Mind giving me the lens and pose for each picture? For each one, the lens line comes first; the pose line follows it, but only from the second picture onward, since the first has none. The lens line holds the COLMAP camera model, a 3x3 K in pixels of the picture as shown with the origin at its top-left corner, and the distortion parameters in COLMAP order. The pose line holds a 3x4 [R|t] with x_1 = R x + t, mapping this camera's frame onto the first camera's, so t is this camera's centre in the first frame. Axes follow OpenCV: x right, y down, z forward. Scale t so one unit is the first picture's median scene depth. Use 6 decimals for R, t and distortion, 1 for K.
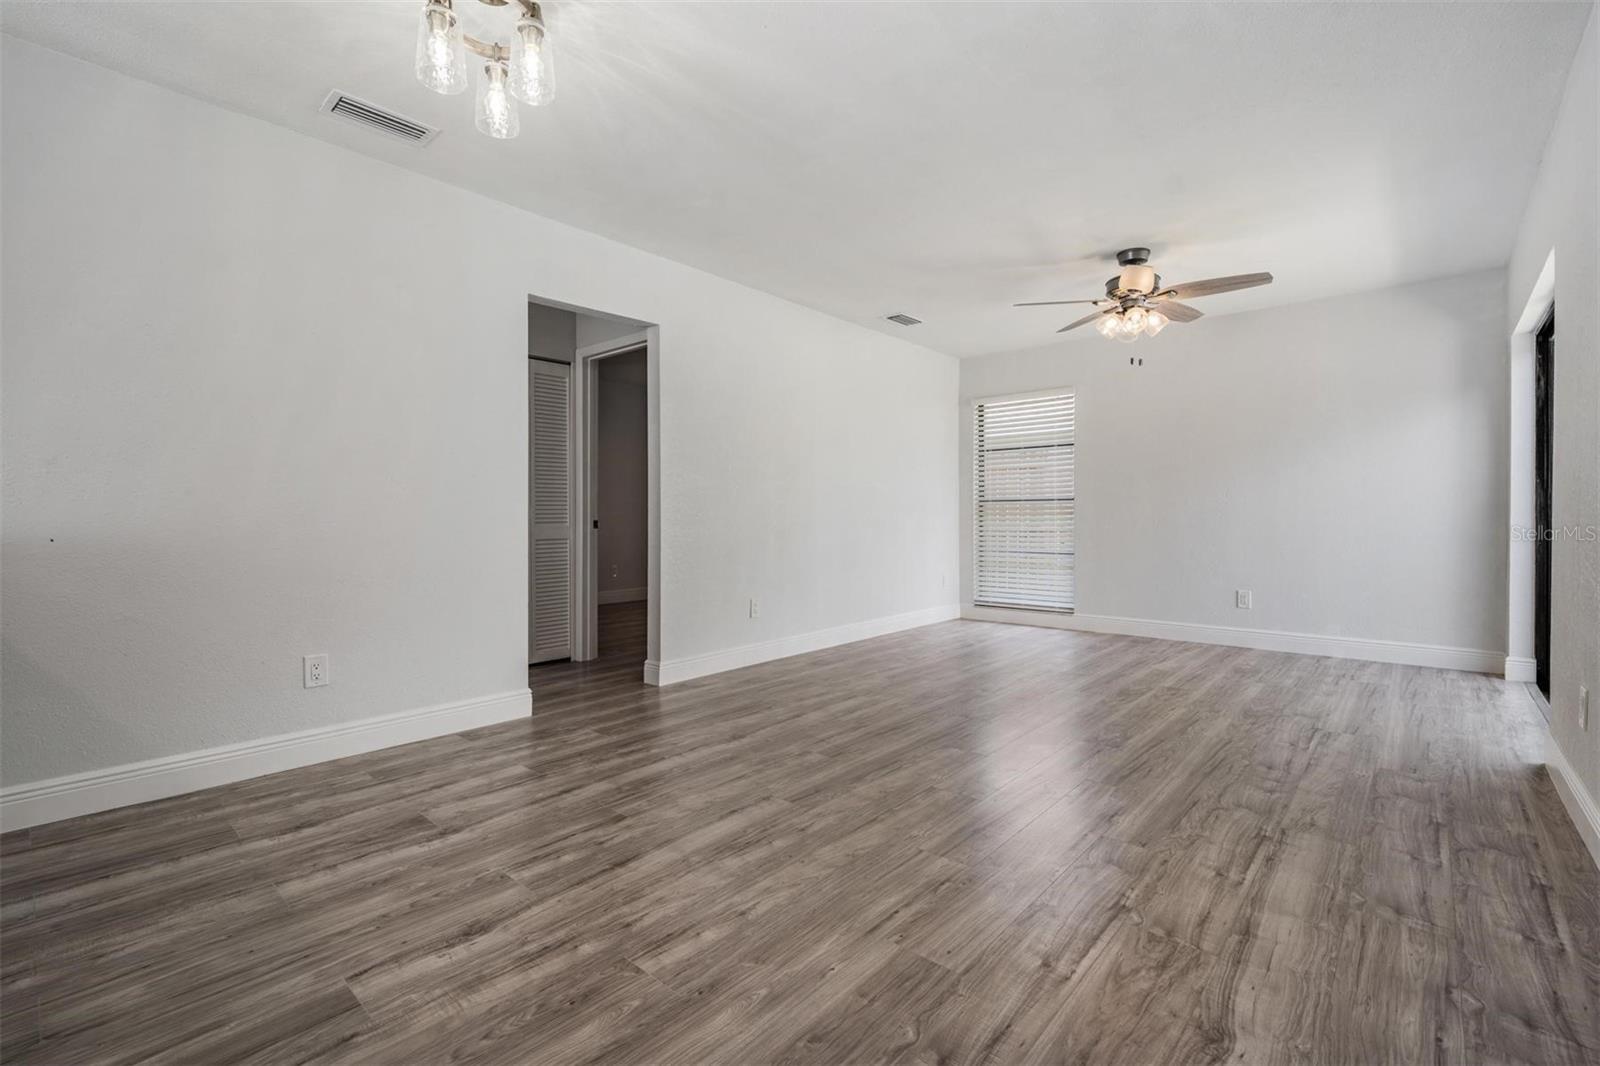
lens RADIAL K [[706.9, 0, 791.8], [0, 706.9, 508.7], [0, 0, 1]] dist [0.000427, -0.000177]
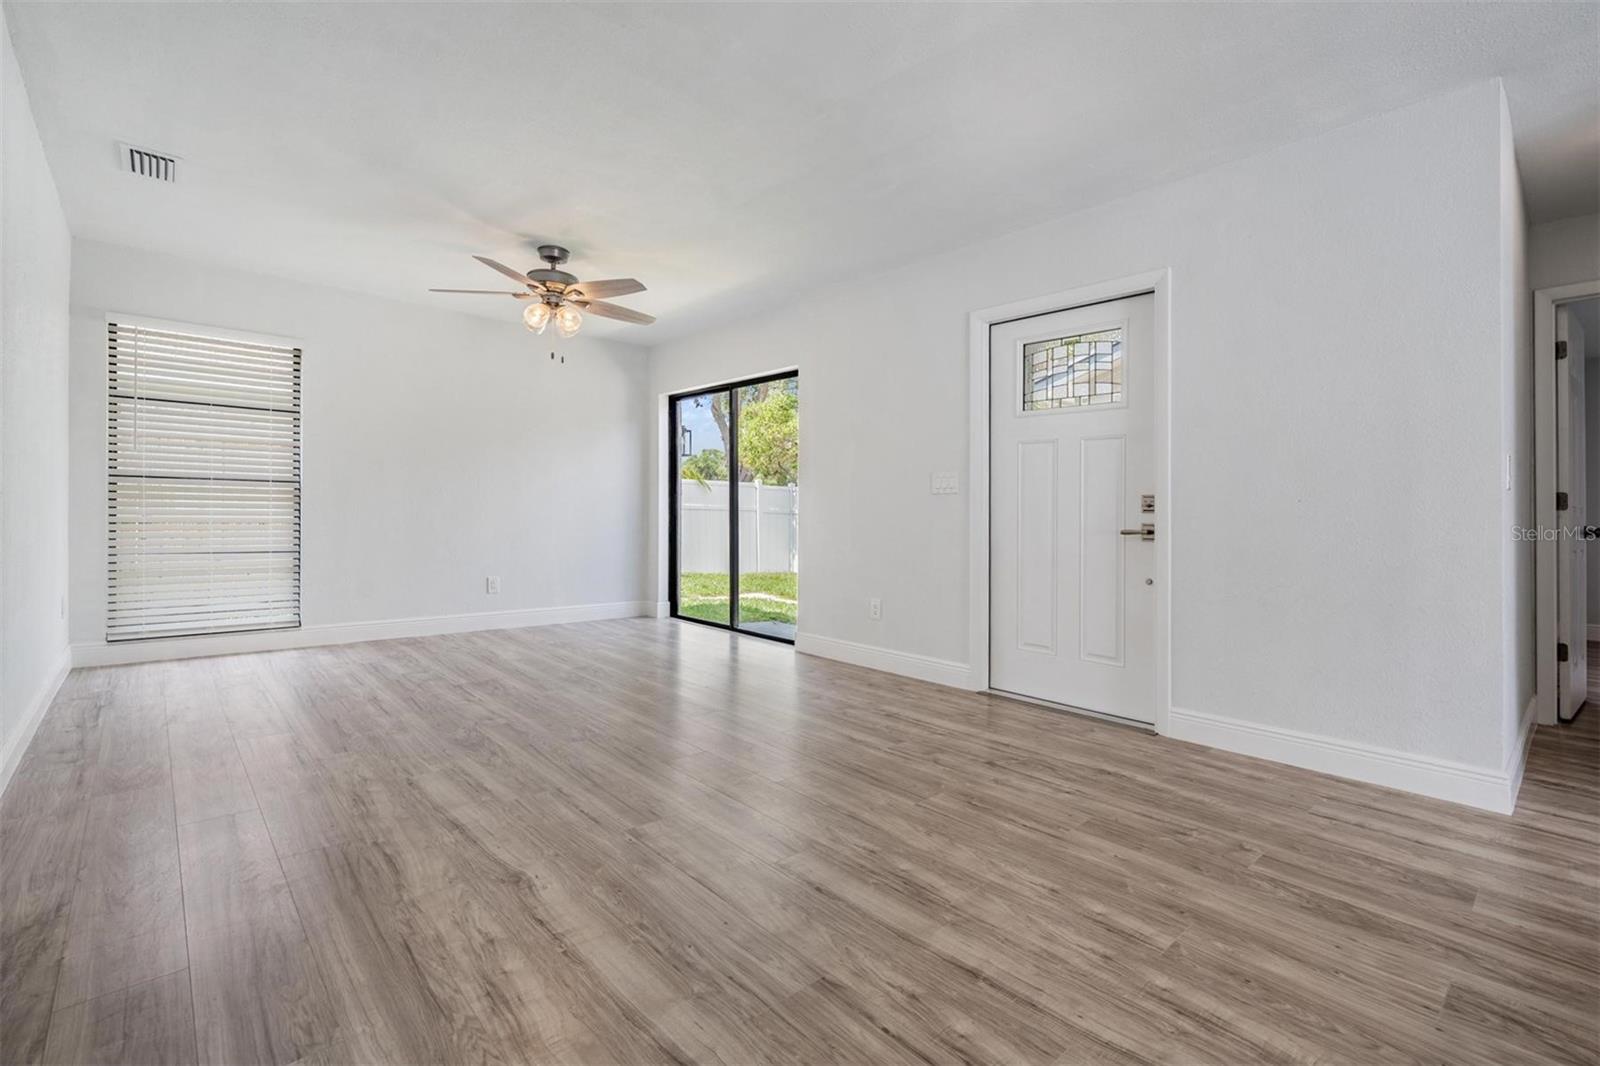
lens RADIAL K [[714.8, 0, 810.0], [0, 714.8, 521.3], [0, 0, 1]] dist [-0.000062, -0.000047]
pose [[0.091702, -0.004607, 0.995776, -0.893517], [-0.029116, 0.999549, 0.007306, 0.023014], [-0.995361, -0.029663, 0.091527, 0.990462]]
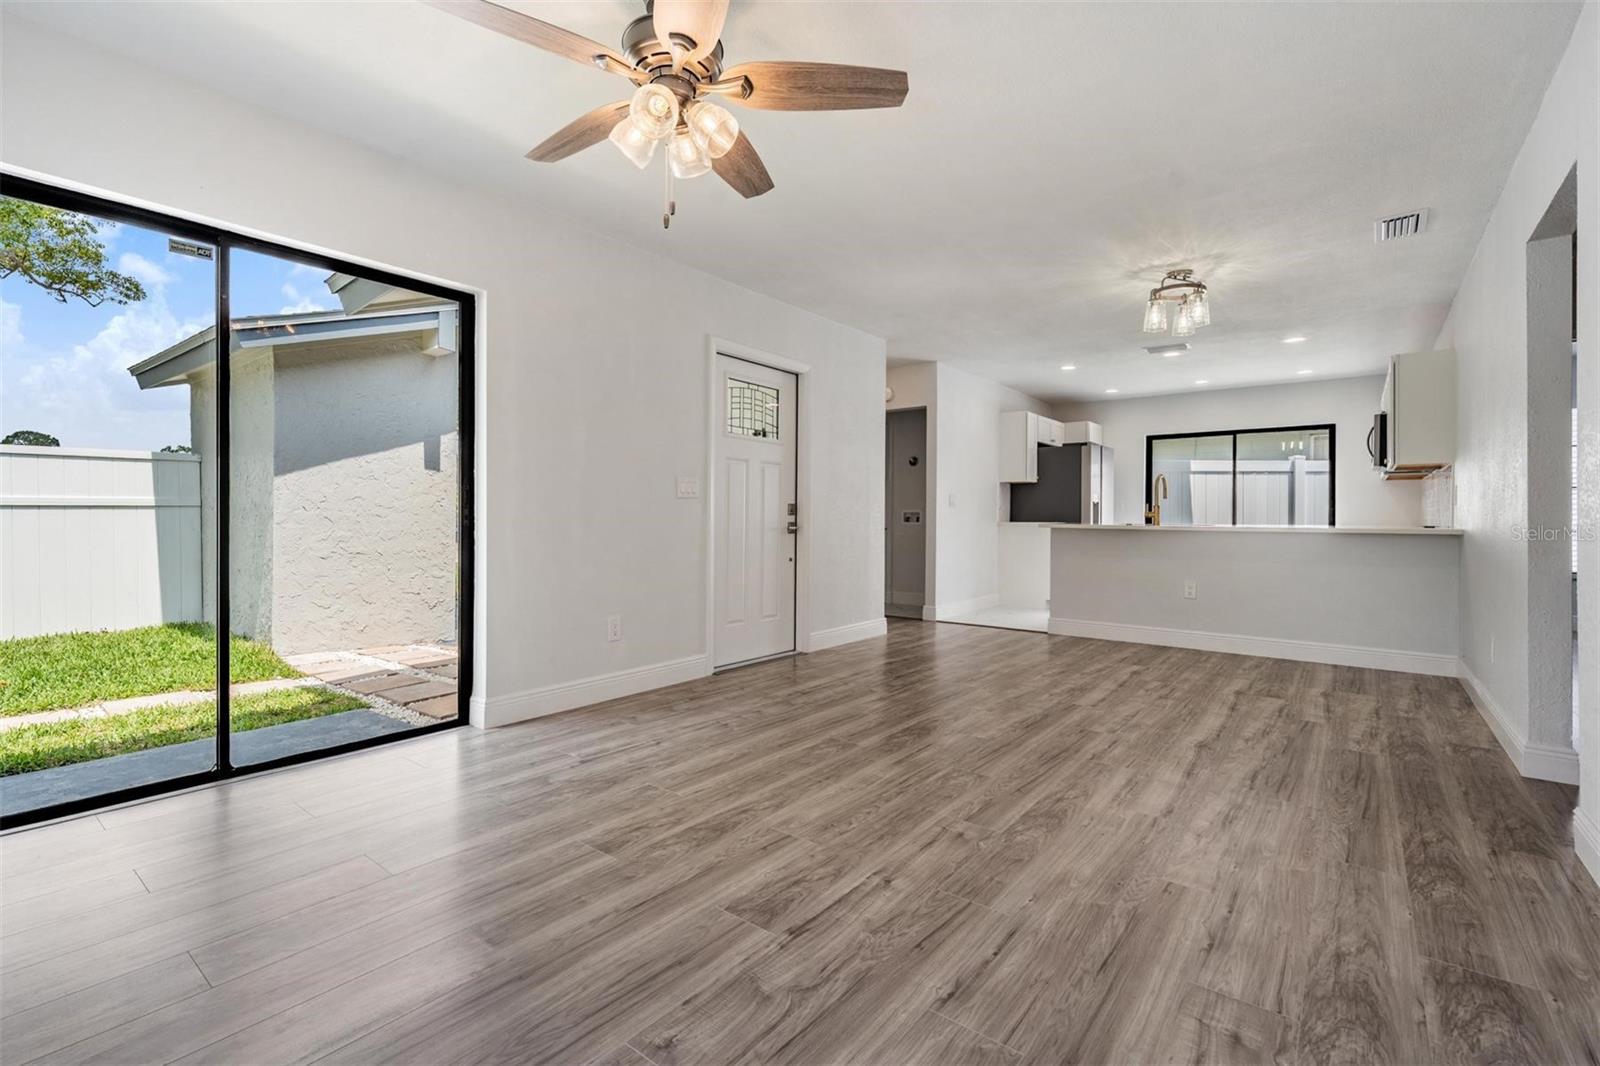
lens RADIAL K [[711.1, 0, 800.0], [0, 711.1, 507.2], [0, 0, 1]] dist [-0.000357, 0.000185]
pose [[-0.997738, -0.005455, -0.066998, 0.765849], [-0.003782, 0.999679, -0.025065, 0.023751], [0.067113, -0.024754, -0.997438, 2.724396]]
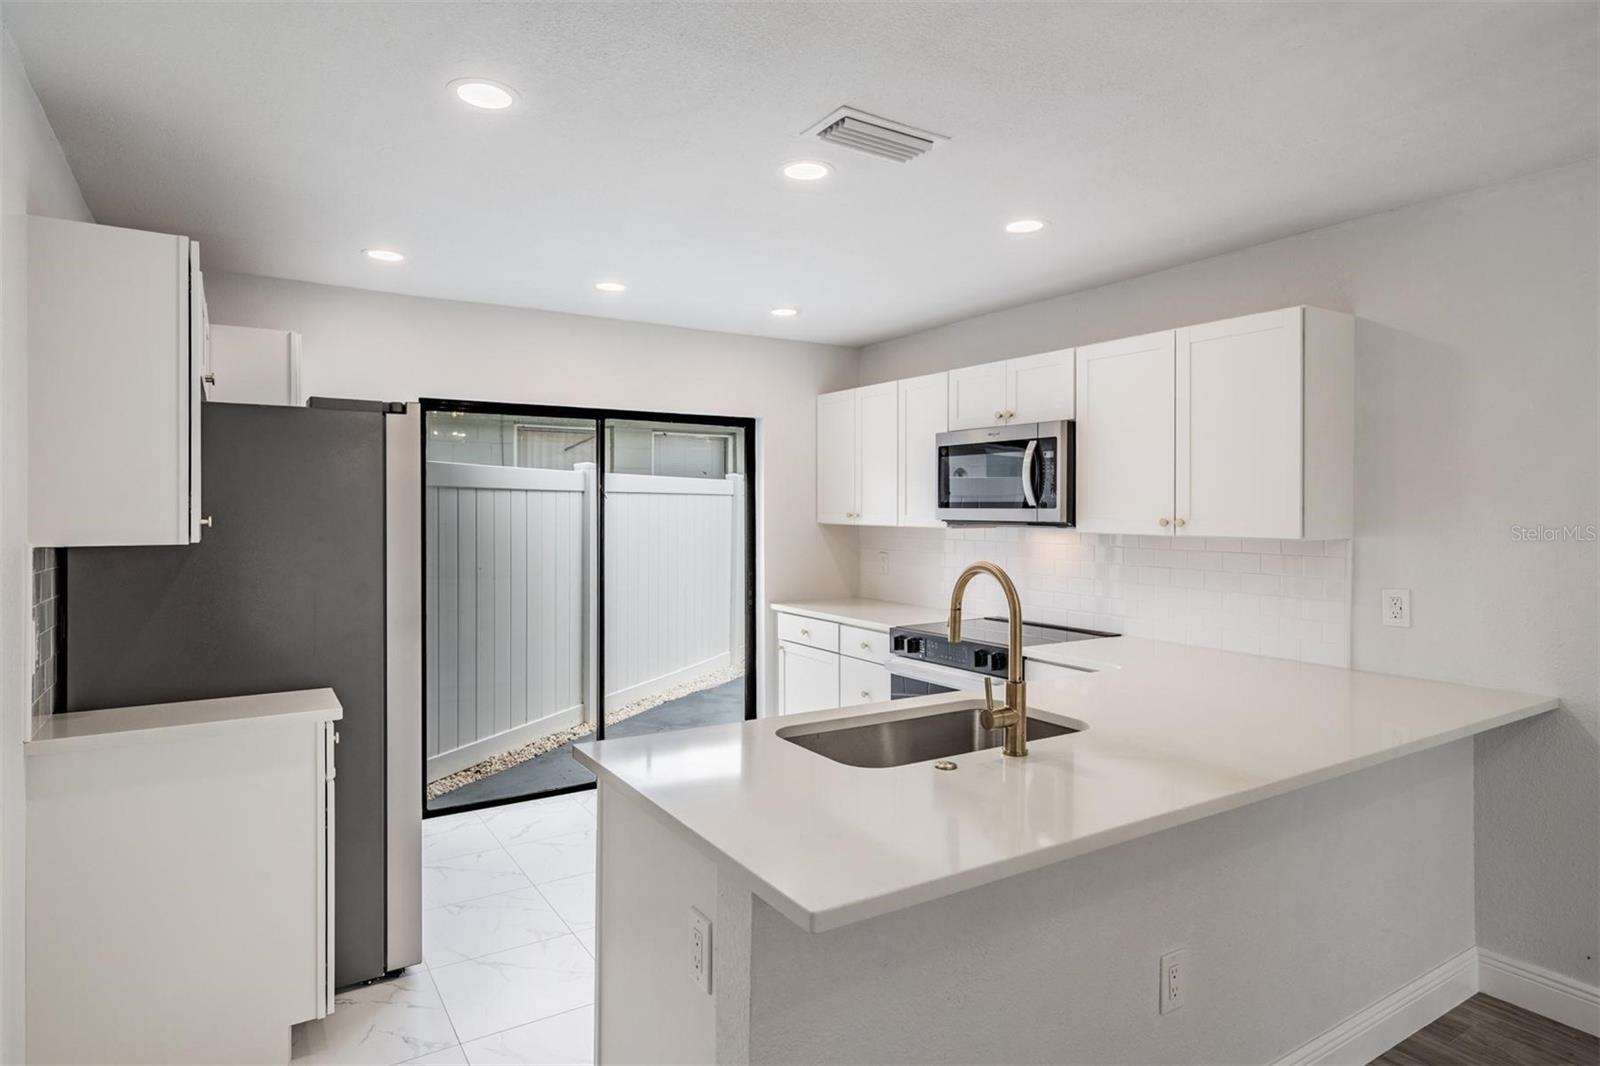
lens RADIAL K [[884.0, 0, 799.3], [0, 884.0, 510.7], [0, 0, 1]] dist [0.006110, 0.000584]
pose [[-0.273389, 0.003281, -0.961898, 0.203475], [0.011812, 0.999930, 0.000053, -0.224683], [0.961831, -0.011348, -0.273408, 0.265885]]
